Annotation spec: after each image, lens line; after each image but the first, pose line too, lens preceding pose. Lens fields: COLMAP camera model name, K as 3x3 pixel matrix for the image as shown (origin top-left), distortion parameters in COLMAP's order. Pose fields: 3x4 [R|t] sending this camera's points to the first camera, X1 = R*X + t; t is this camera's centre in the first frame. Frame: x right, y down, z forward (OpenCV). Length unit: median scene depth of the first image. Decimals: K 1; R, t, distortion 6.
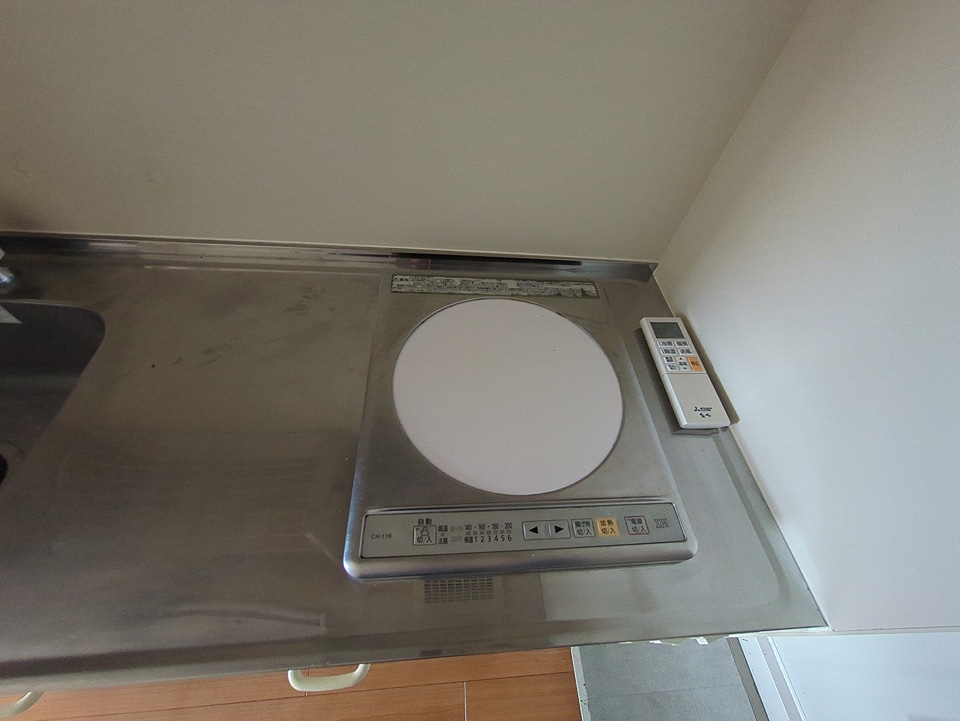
lens RADIAL K [[379.4, 0, 483.2], [0, 379.4, 359.4], [0, 0, 1]] dist [-0.001098, 0.001166]
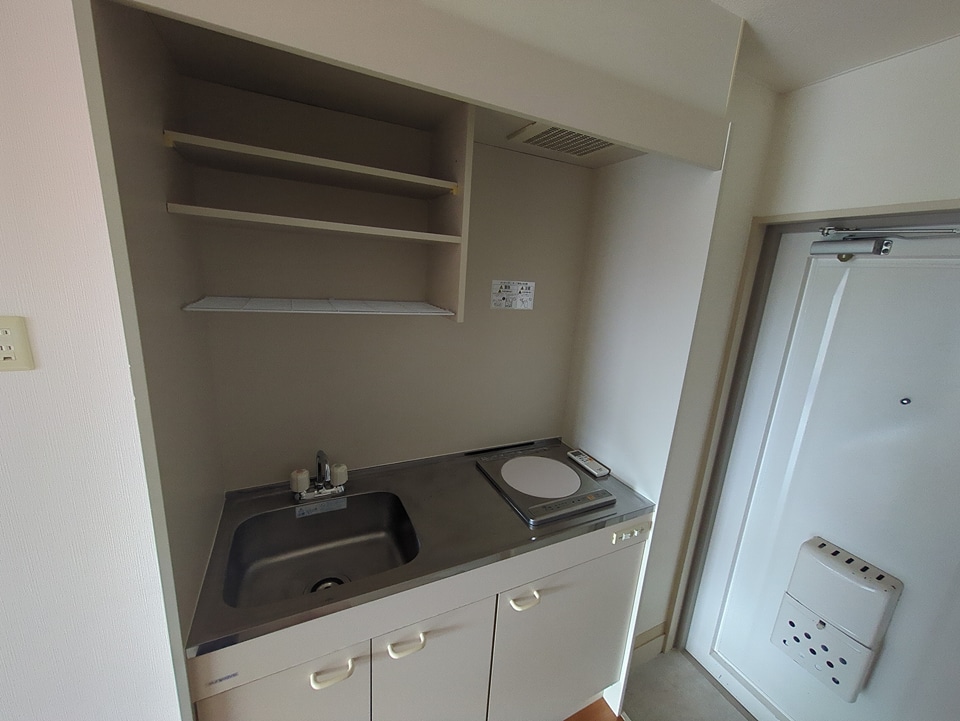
lens RADIAL K [[379.4, 0, 483.2], [0, 379.4, 359.4], [0, 0, 1]] dist [-0.001098, 0.001166]
pose [[0.917735, -0.140870, 0.371373, -1.088992], [0.332349, 0.784346, -0.523780, 0.617050], [-0.217500, 0.604117, 0.766640, -1.406537]]
